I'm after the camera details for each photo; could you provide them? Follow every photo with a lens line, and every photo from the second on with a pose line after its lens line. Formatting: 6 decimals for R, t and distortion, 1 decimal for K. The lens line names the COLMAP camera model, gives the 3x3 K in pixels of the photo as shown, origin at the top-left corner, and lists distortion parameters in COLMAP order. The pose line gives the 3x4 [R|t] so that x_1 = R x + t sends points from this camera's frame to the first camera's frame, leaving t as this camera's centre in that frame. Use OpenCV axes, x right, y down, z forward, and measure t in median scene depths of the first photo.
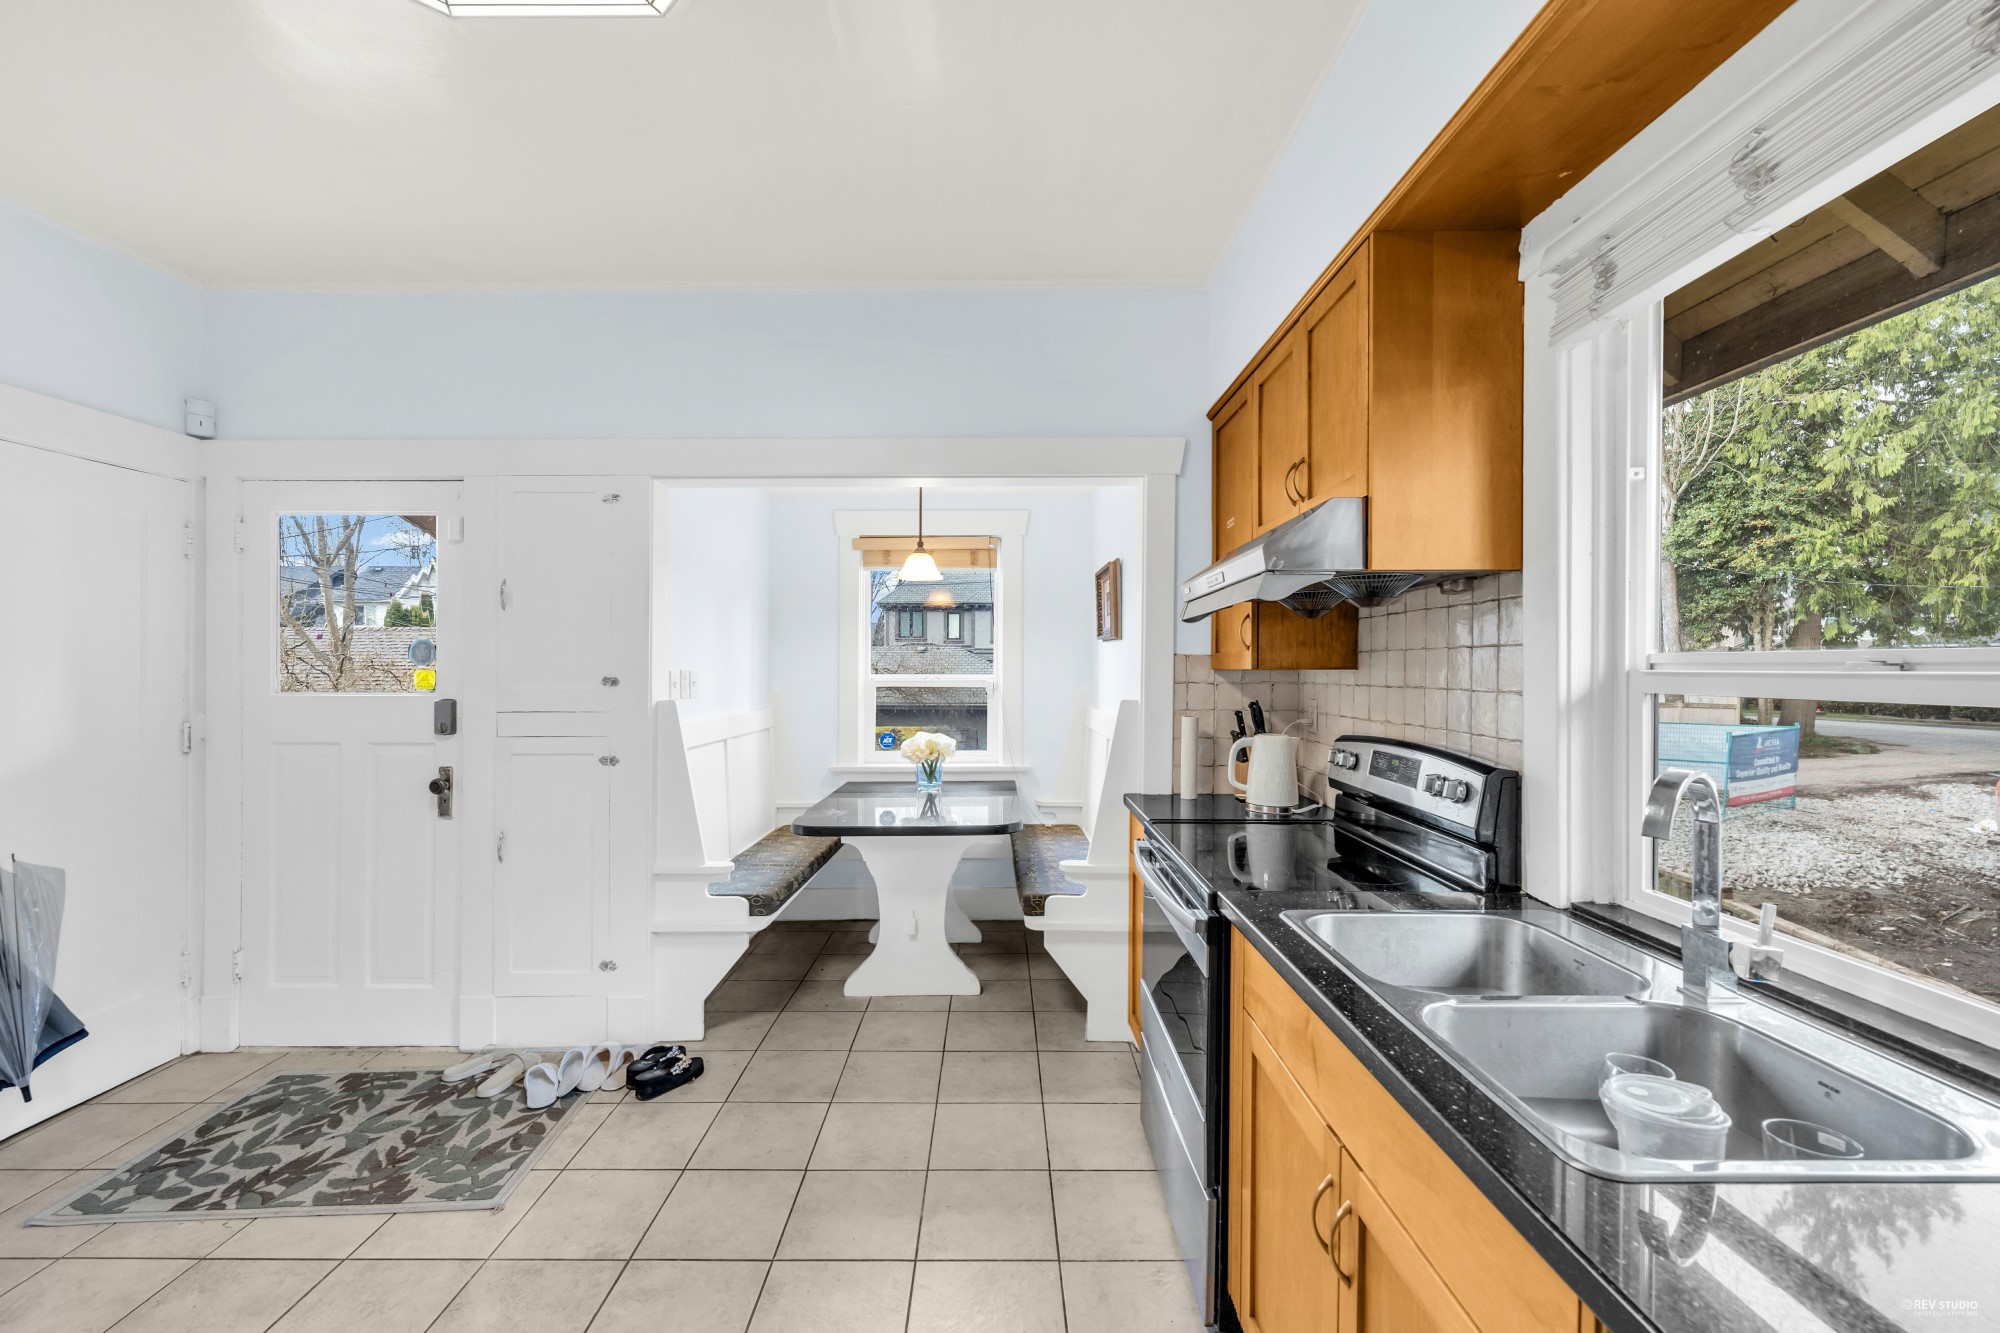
lens RADIAL K [[805.3, 0, 994.8], [0, 805.3, 668.3], [0, 0, 1]] dist [0.000444, -0.000890]
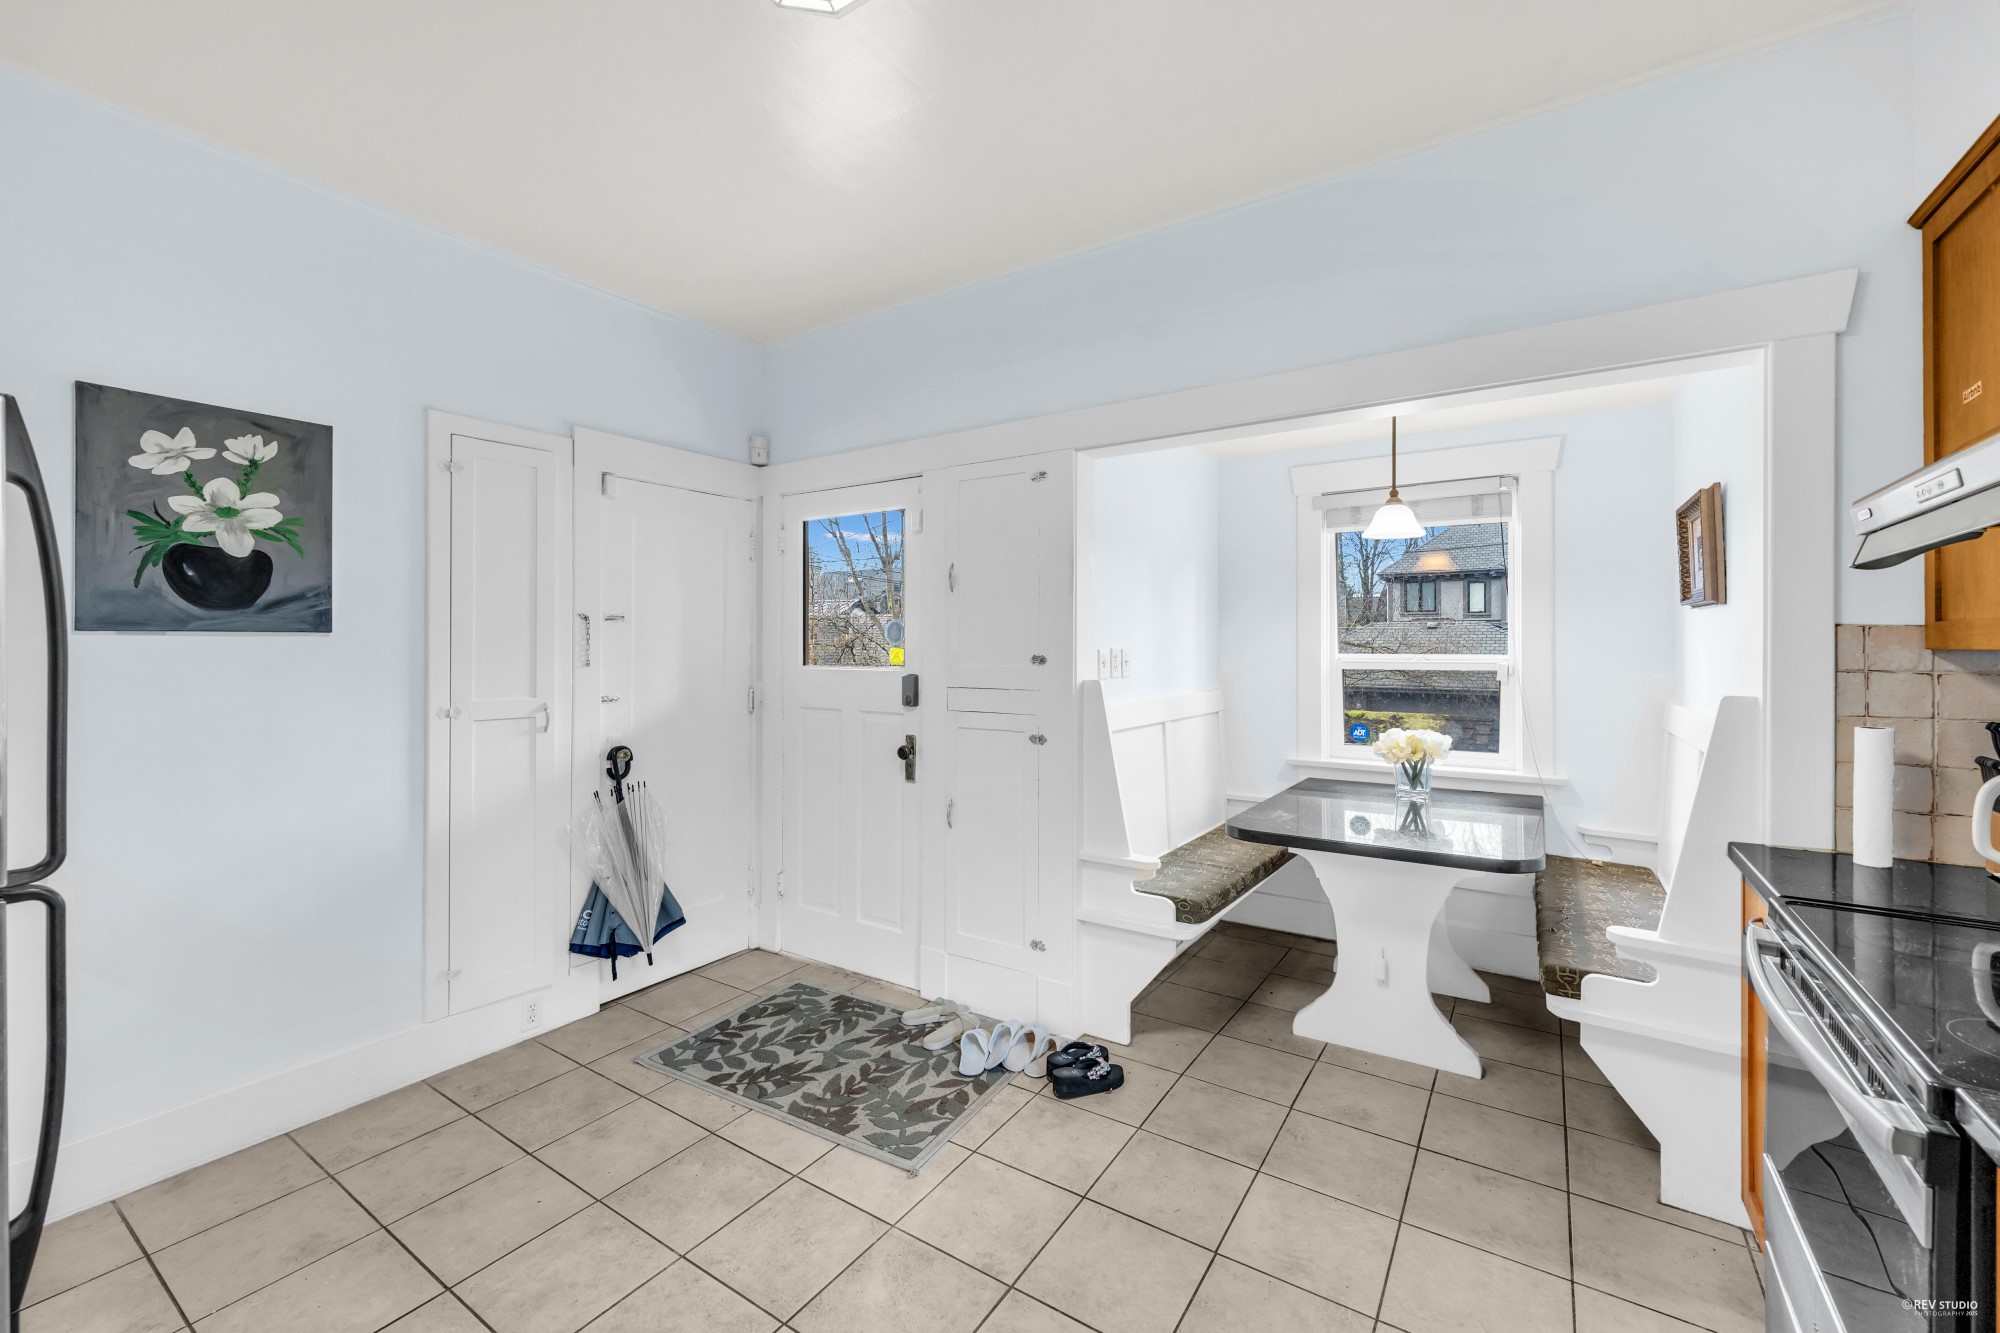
lens RADIAL K [[807.5, 0, 995.9], [0, 807.5, 636.2], [0, 0, 1]] dist [0.001290, -0.000659]
pose [[0.831625, -0.005956, -0.555305, 0.033377], [-0.000943, 0.999926, -0.012136, -0.000827], [0.555336, 0.010616, 0.831558, 0.137759]]
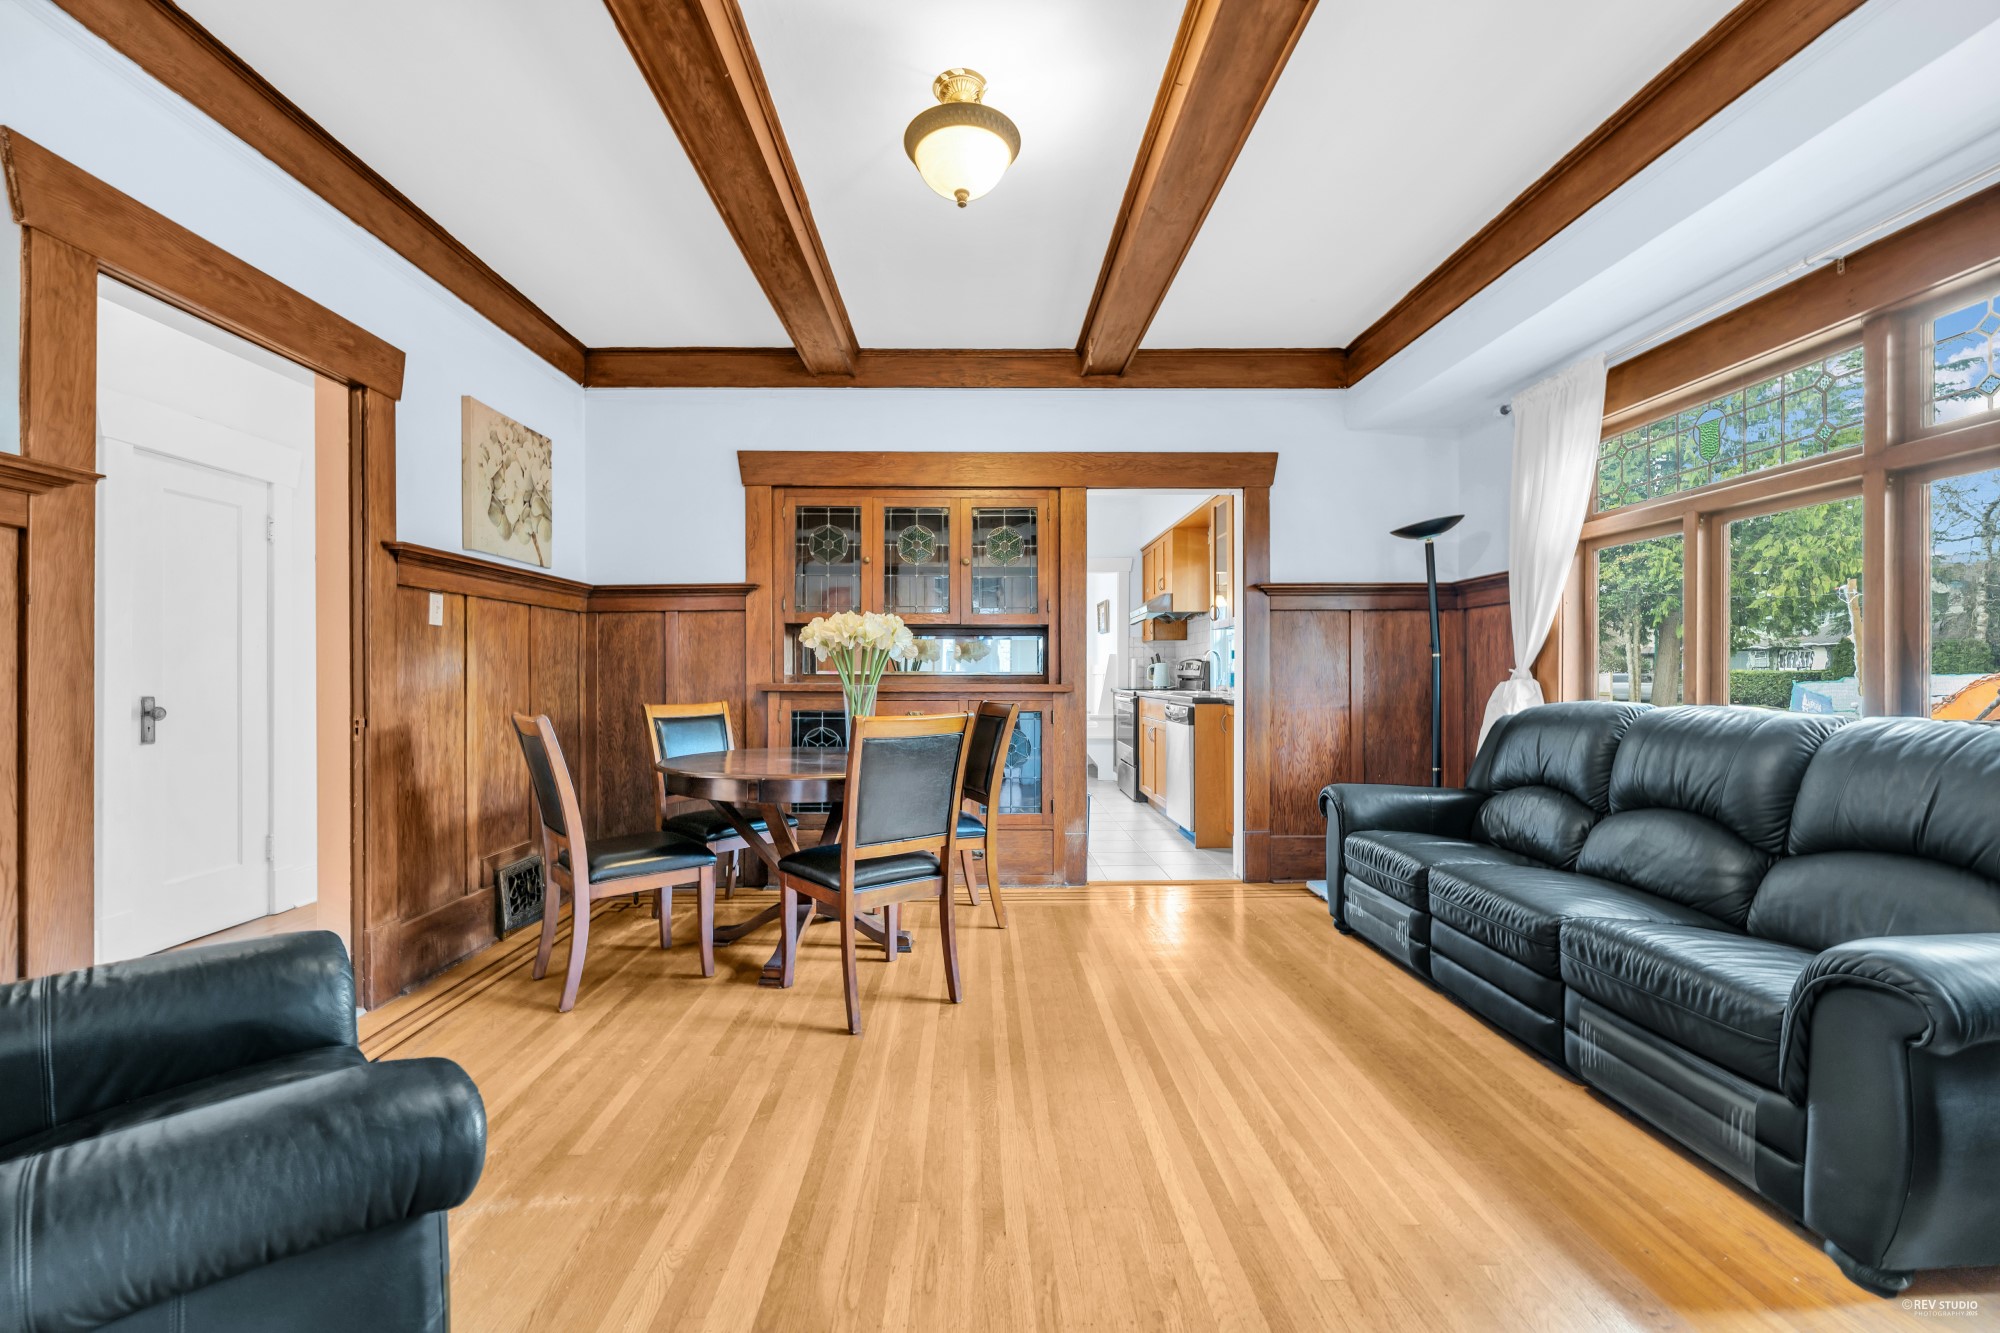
lens RADIAL K [[805.3, 0, 994.8], [0, 805.3, 668.3], [0, 0, 1]] dist [0.000444, -0.000890]
pose [[0.999625, -0.003111, 0.027220, -0.338319], [0.003232, 0.999985, -0.004381, 0.111411], [-0.027205, 0.004467, 0.999620, -1.894765]]
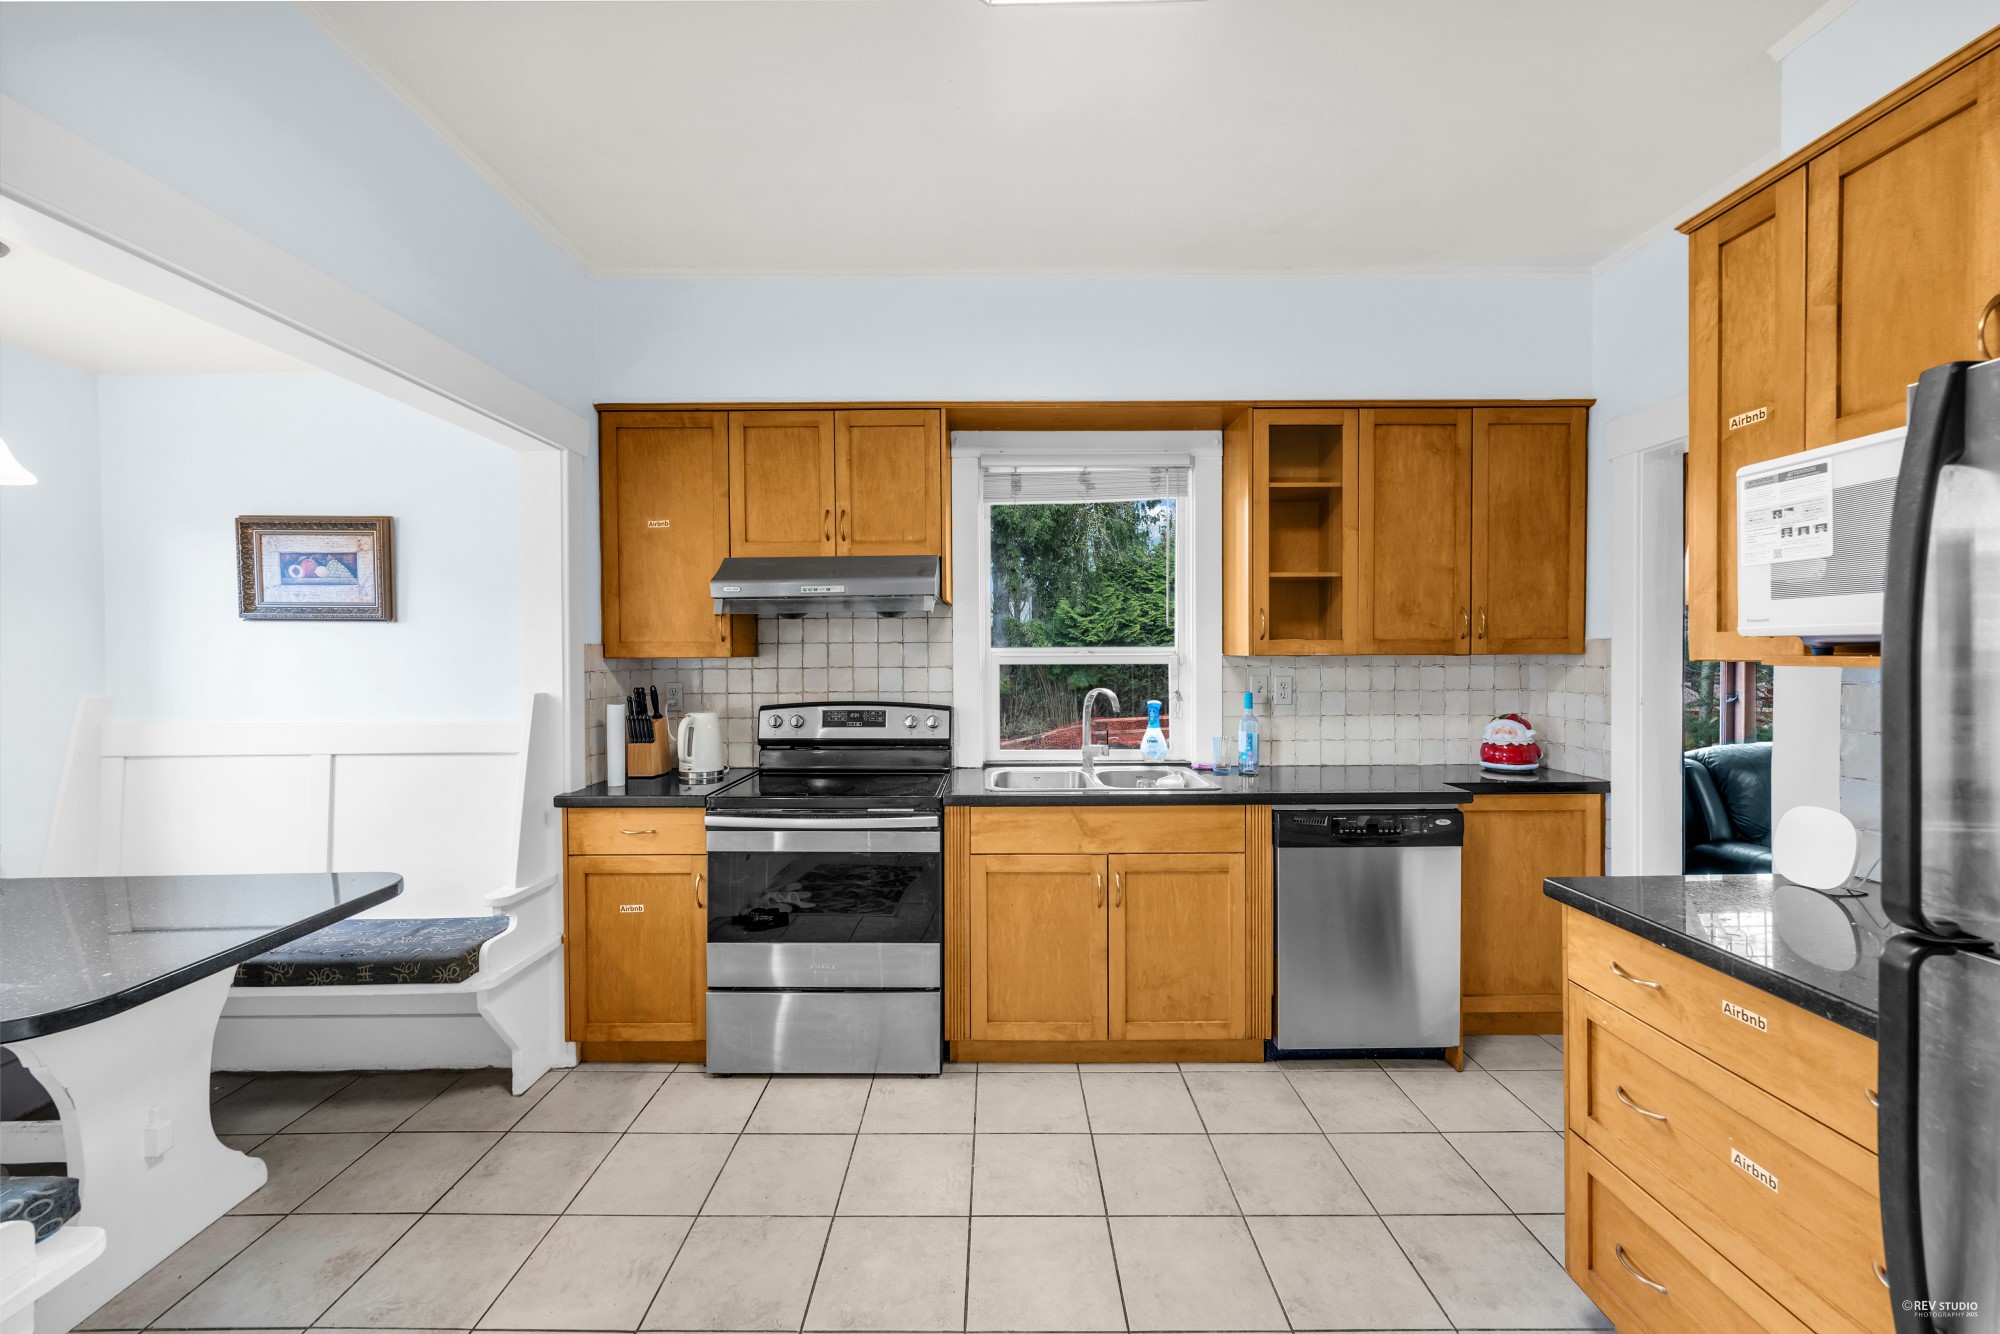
lens RADIAL K [[805.3, 0, 994.8], [0, 805.3, 668.8], [0, 0, 1]] dist [0.000444, -0.000890]
pose [[0.004288, -0.016554, 0.999854, -0.774501], [0.005247, 0.999850, 0.016532, 0.001007], [-0.999977, 0.005175, 0.004374, 0.528224]]
